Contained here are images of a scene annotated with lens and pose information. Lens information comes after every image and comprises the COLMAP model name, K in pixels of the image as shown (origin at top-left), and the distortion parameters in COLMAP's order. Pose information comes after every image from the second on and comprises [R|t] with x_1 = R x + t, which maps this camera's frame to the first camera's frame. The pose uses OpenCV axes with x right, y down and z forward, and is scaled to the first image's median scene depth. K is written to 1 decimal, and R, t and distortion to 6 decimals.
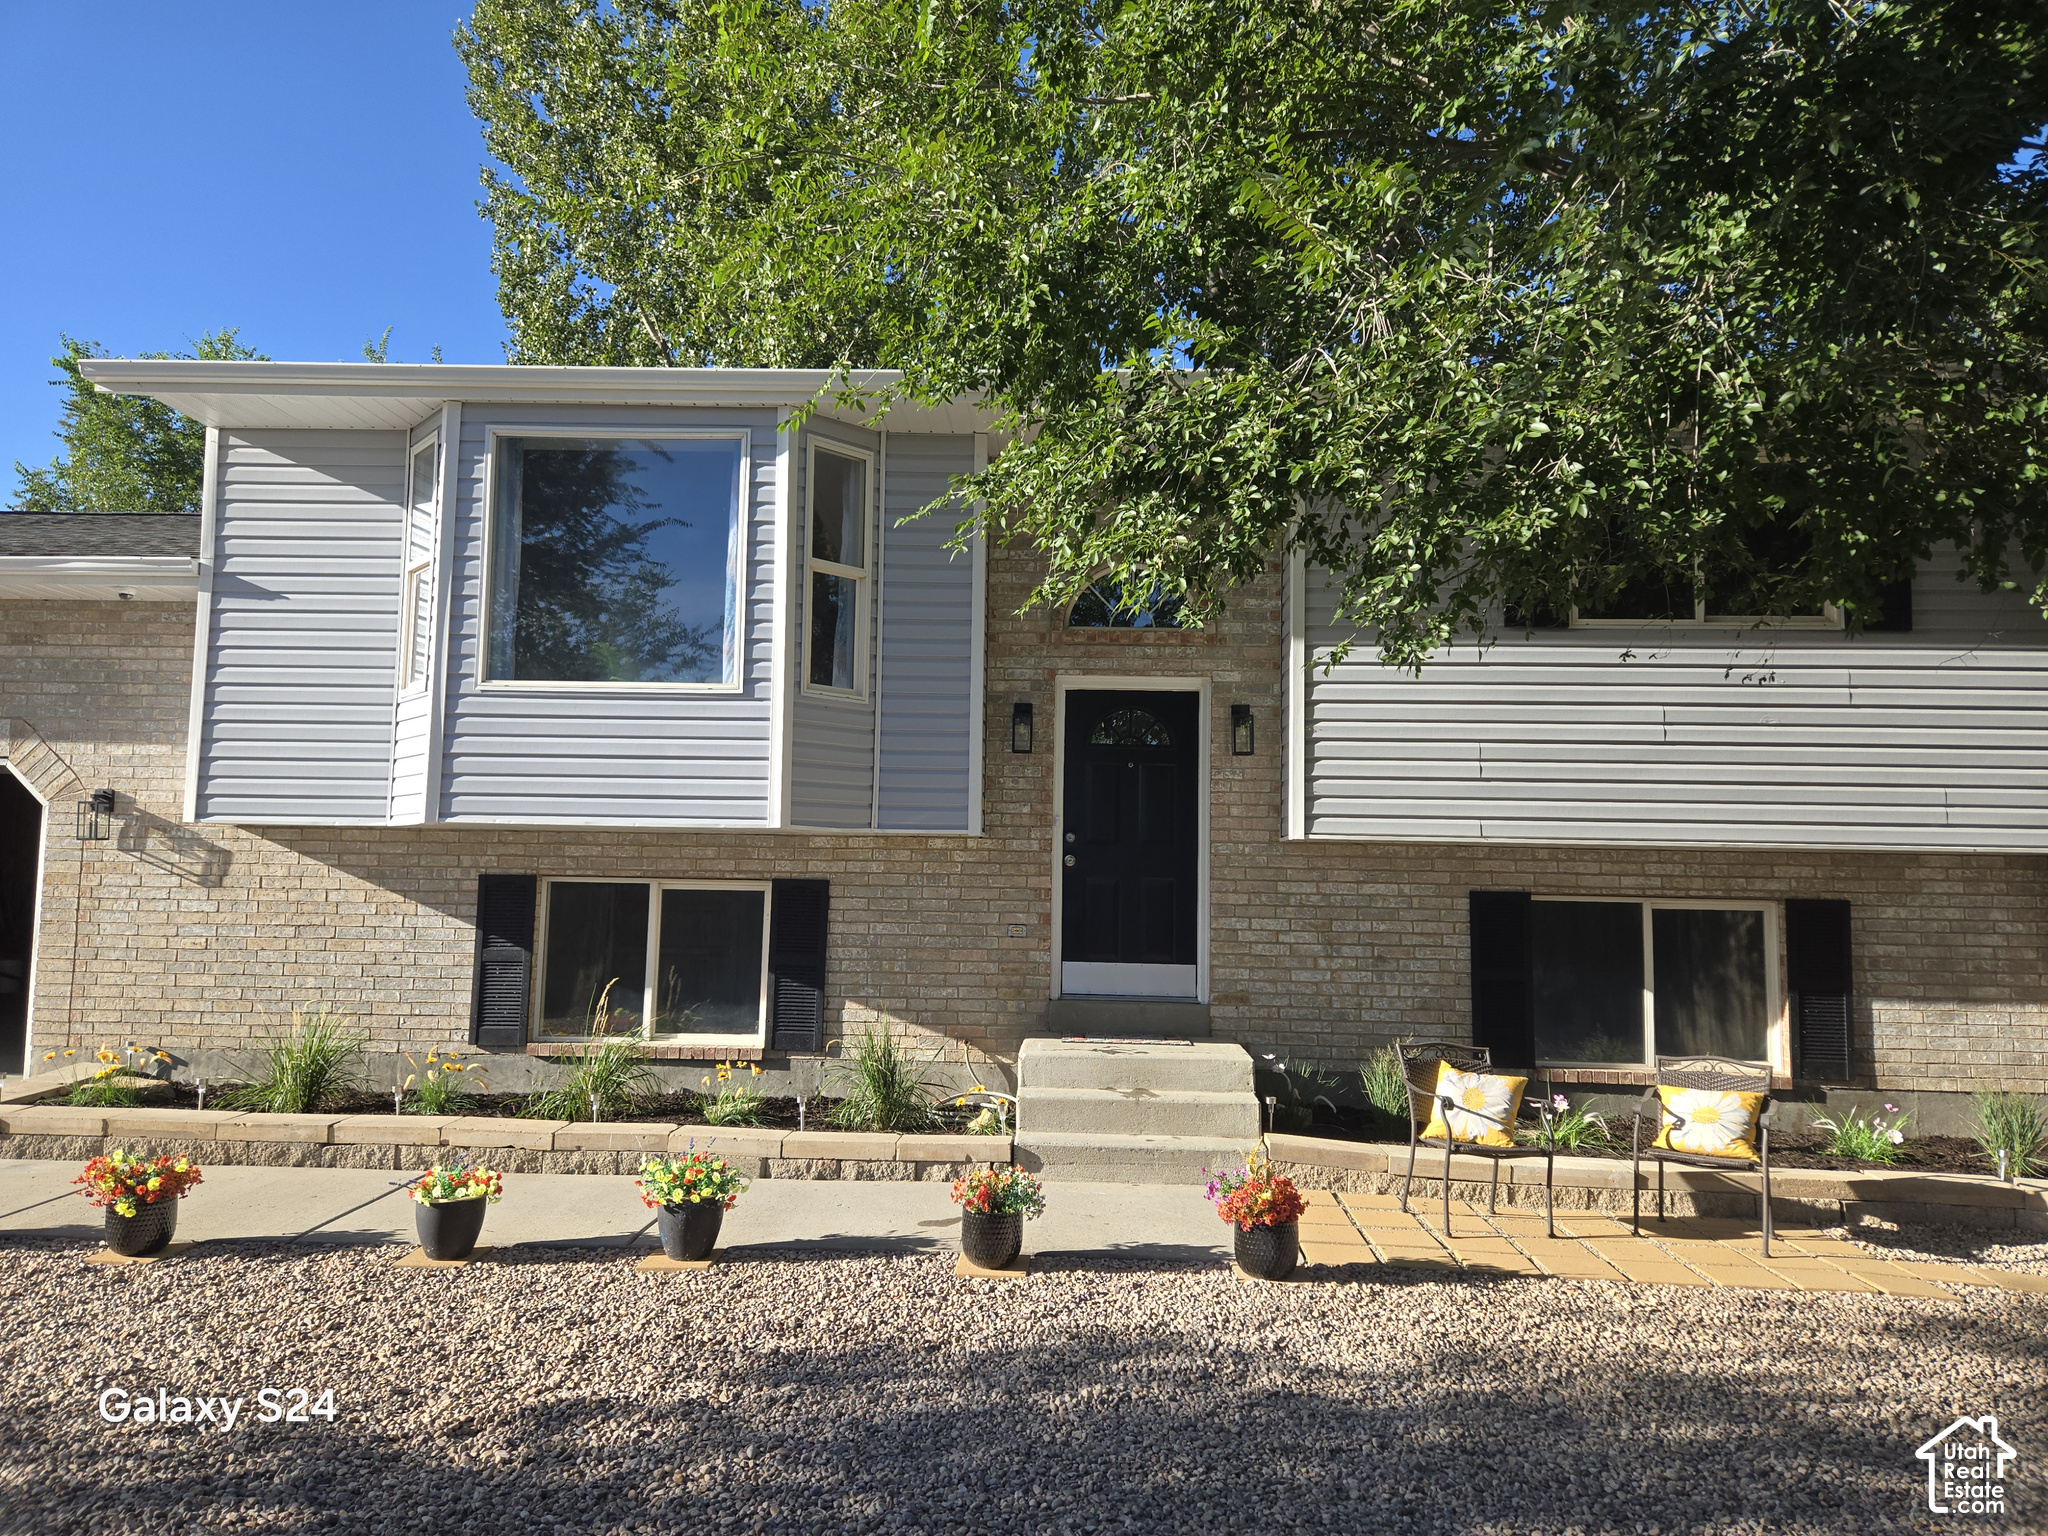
lens RADIAL K [[1355.2, 0, 1024.0], [0, 1355.2, 768.0], [0, 0, 1]] dist [0.082337, -0.002433]
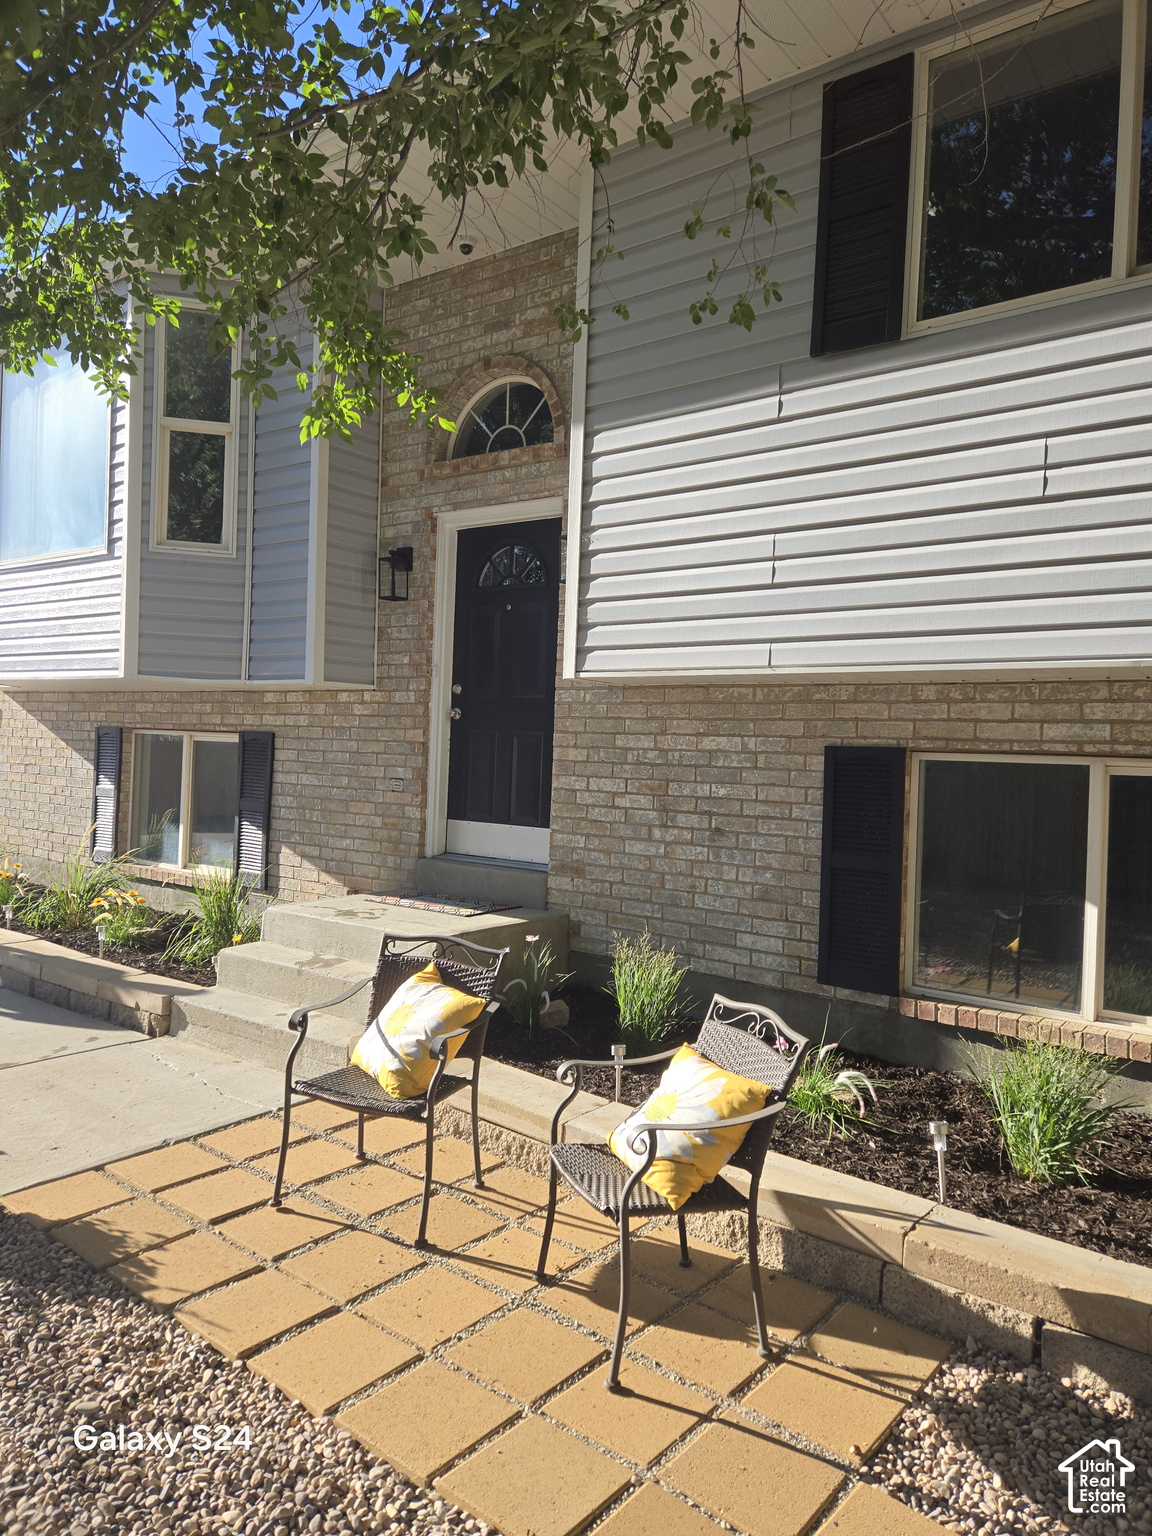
lens RADIAL K [[1016.4, 0, 578.2], [0, 1016.4, 751.2], [0, 0, 1]] dist [0.082337, -0.002433]
pose [[0.840703, 0.011193, -0.541380, 0.506682], [0.026140, 0.997782, 0.061223, 0.055481], [0.540864, -0.065622, 0.838546, 0.466974]]
